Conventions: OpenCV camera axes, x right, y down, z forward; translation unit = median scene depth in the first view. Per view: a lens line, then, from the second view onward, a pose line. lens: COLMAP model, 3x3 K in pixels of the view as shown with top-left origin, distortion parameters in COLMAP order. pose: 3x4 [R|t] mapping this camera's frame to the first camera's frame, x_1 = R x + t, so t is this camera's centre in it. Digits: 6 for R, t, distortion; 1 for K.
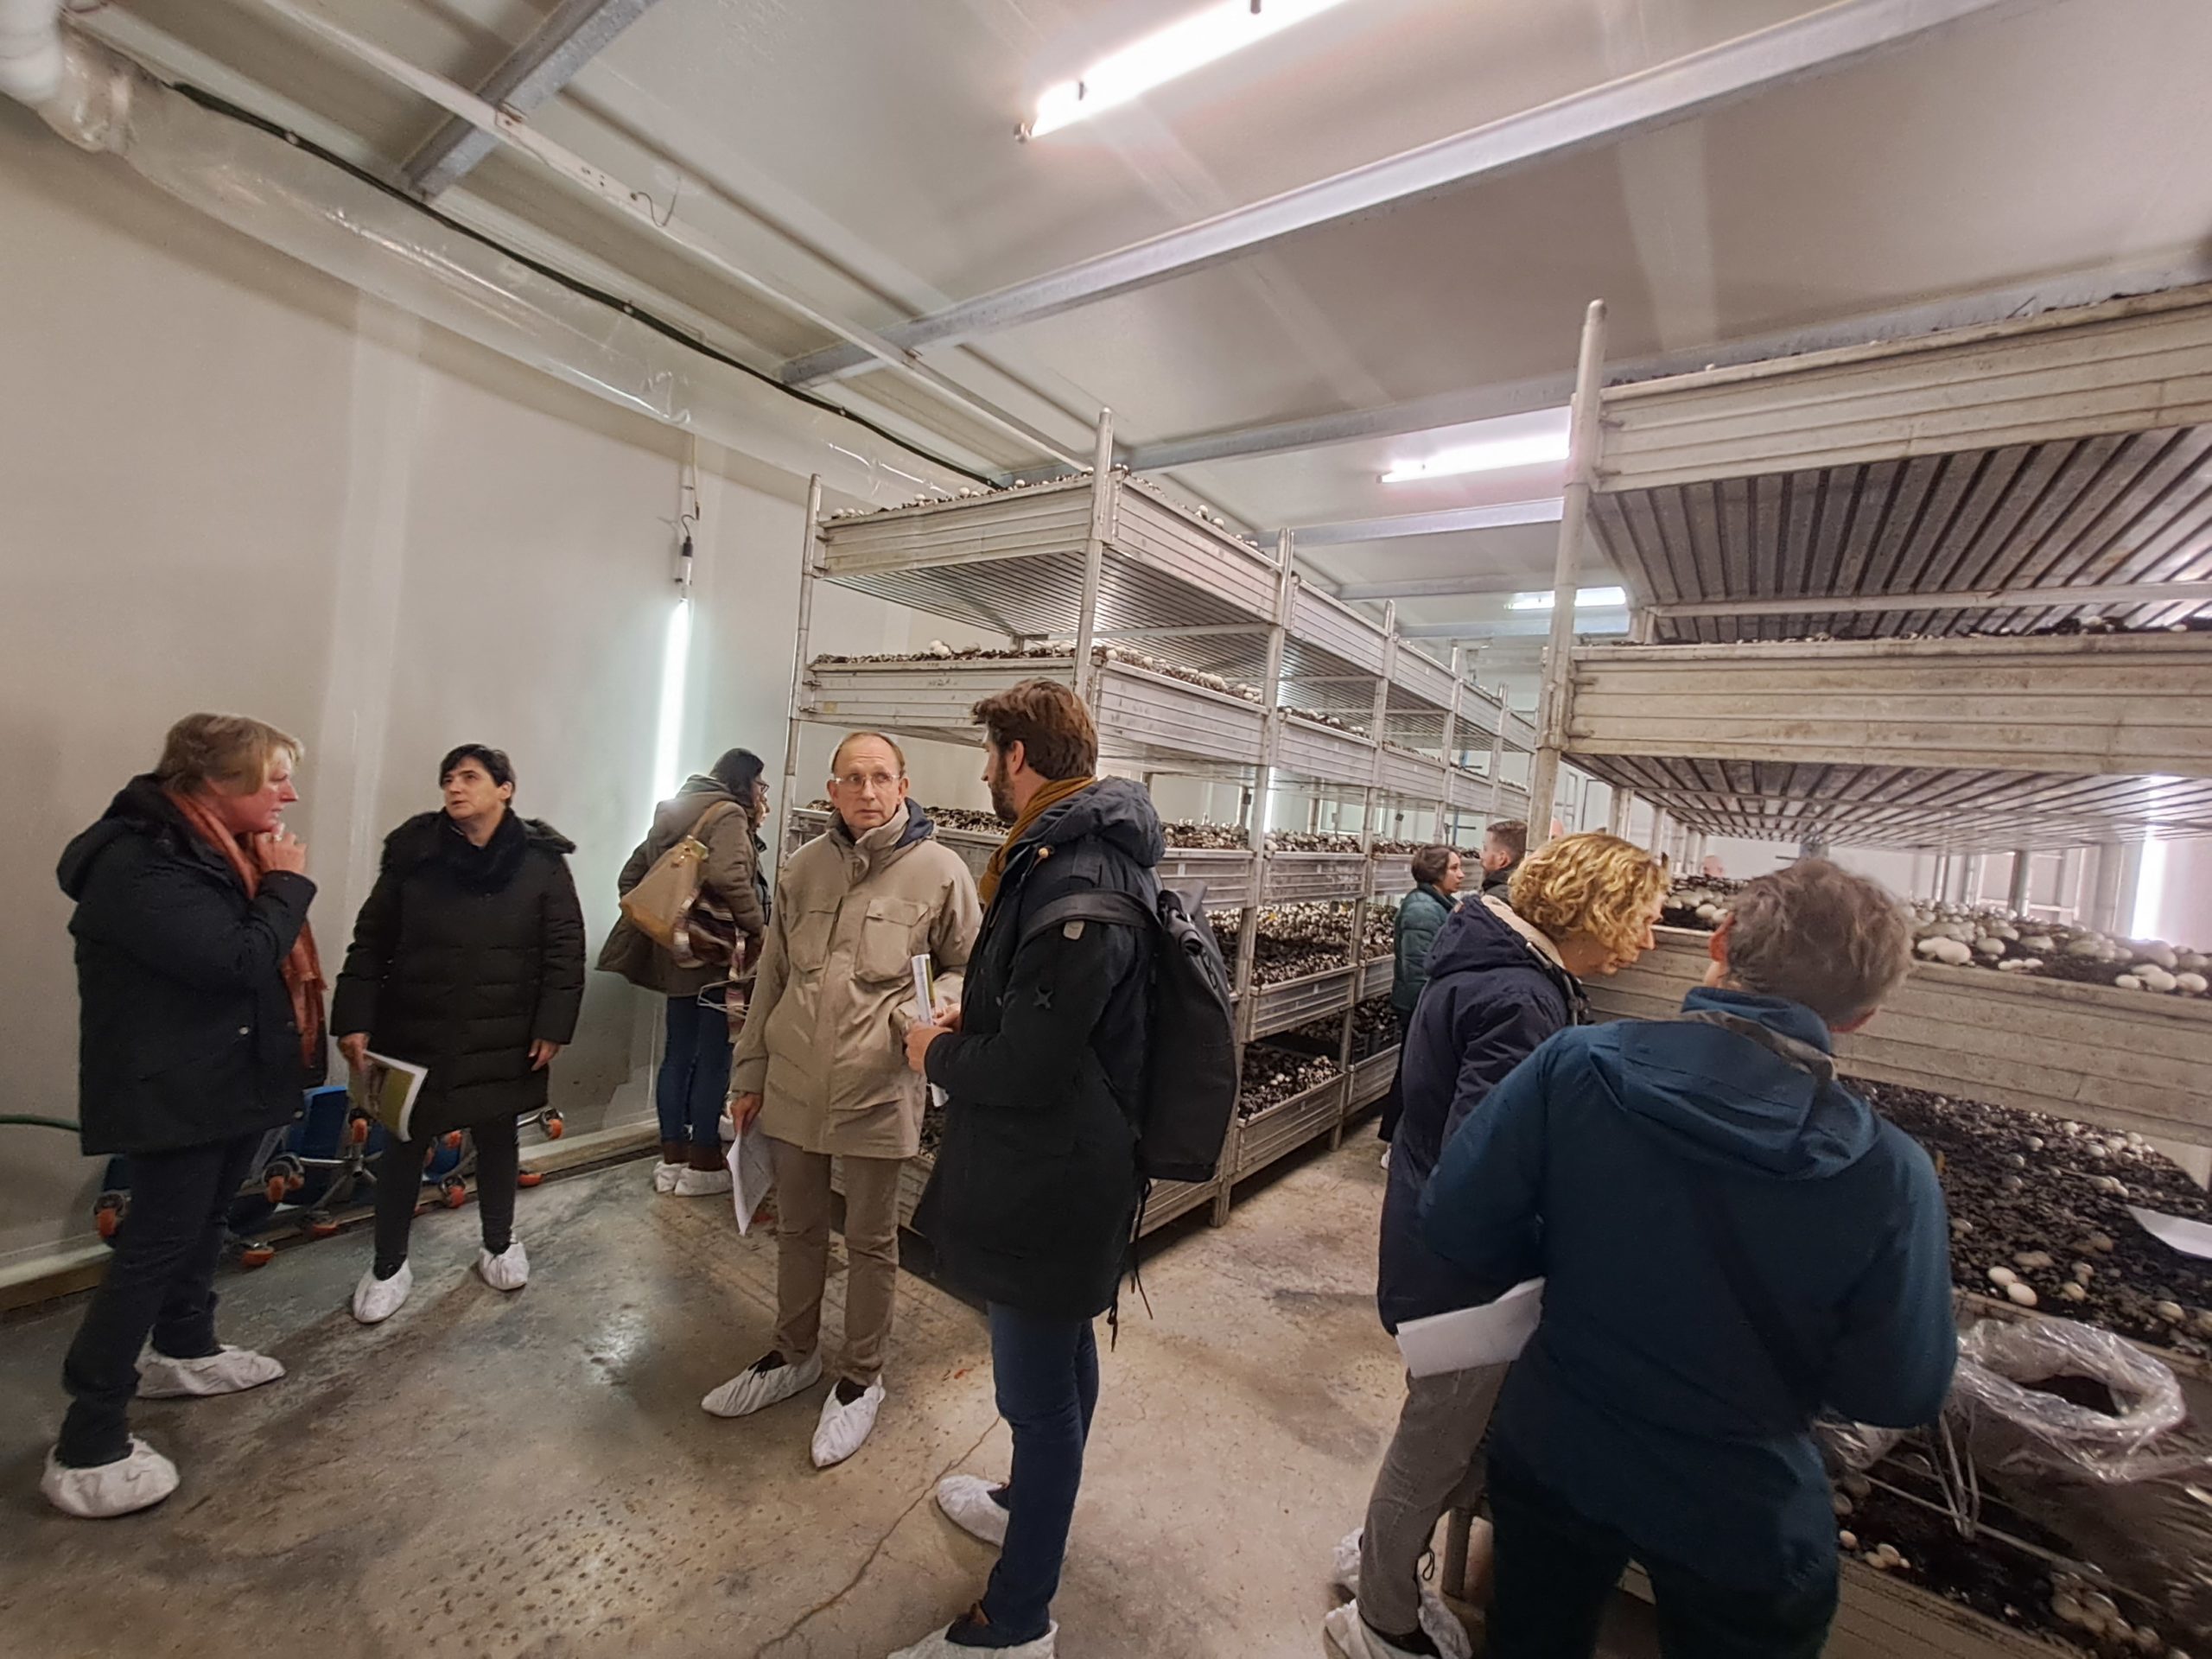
lens RADIAL K [[887.5, 0, 1095.1], [0, 887.5, 829.0], [0, 0, 1]] dist [-0.001712, 0.001082]
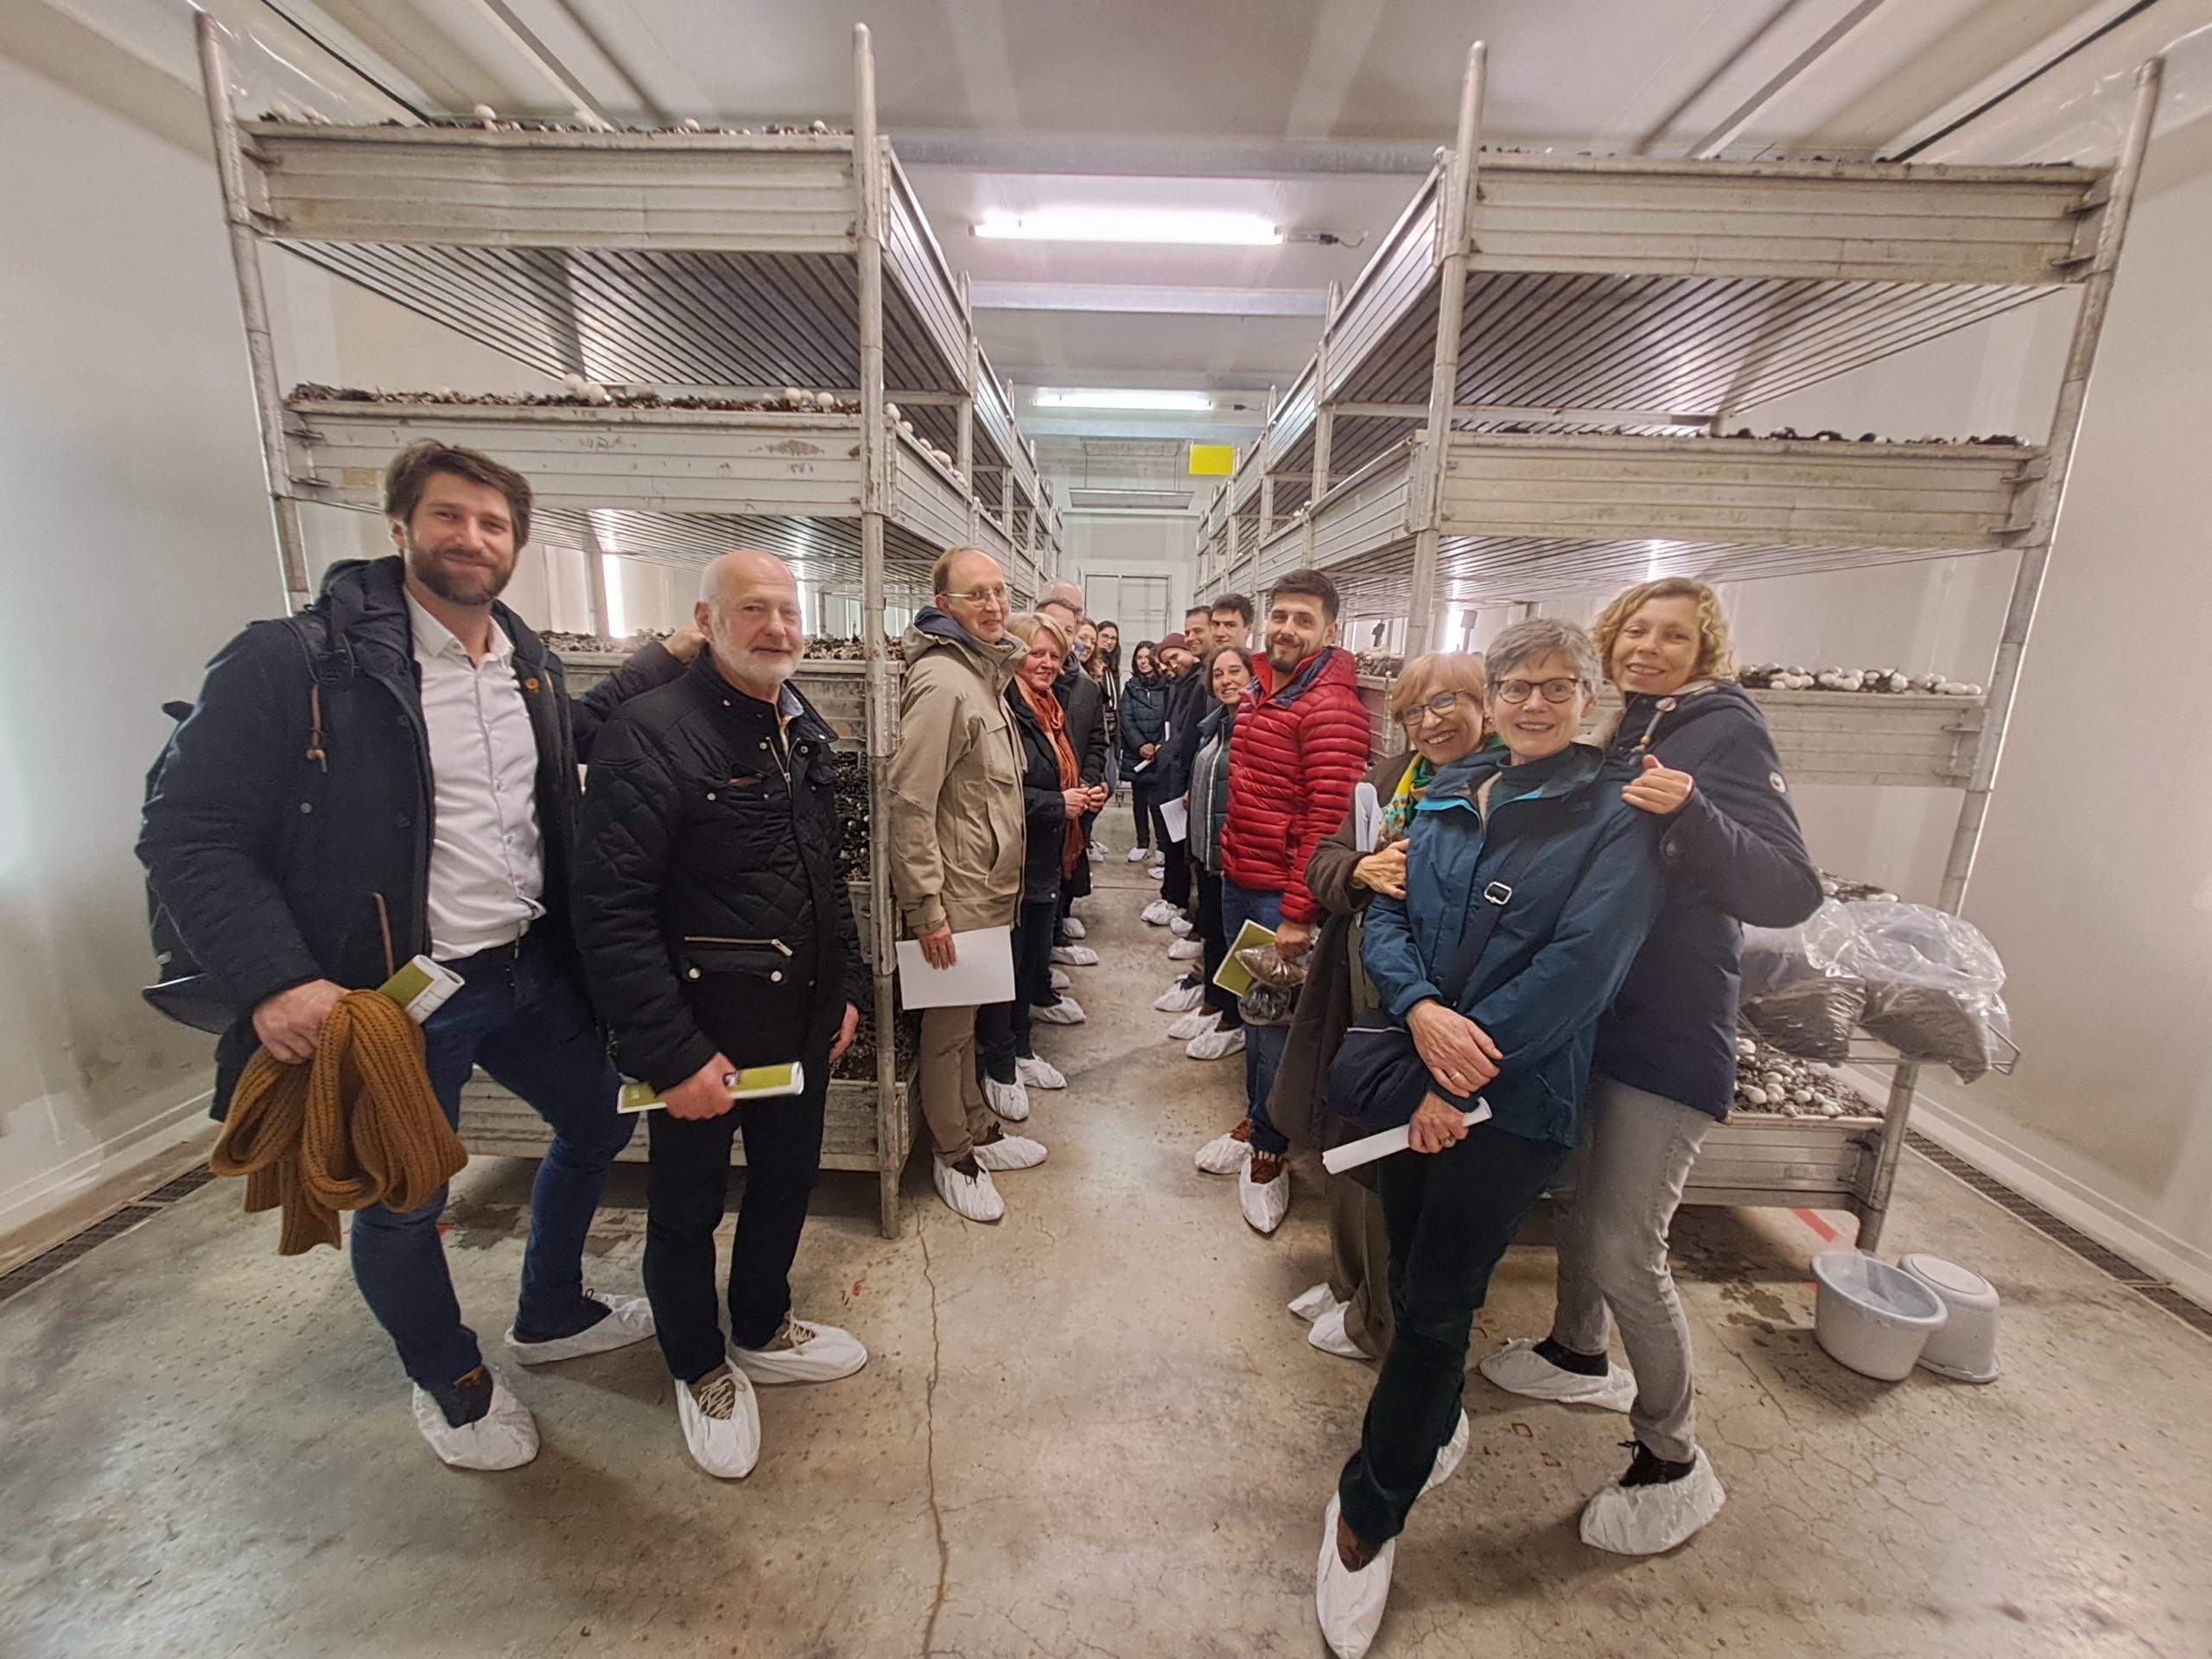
lens RADIAL K [[887.5, 0, 1099.9], [0, 887.5, 831.2], [0, 0, 1]] dist [-0.001712, 0.001082]
pose [[0.813237, -0.187542, 0.550884, -0.285187], [0.068528, 0.970922, 0.229376, -0.007844], [-0.577883, -0.148787, 0.802442, 0.197903]]
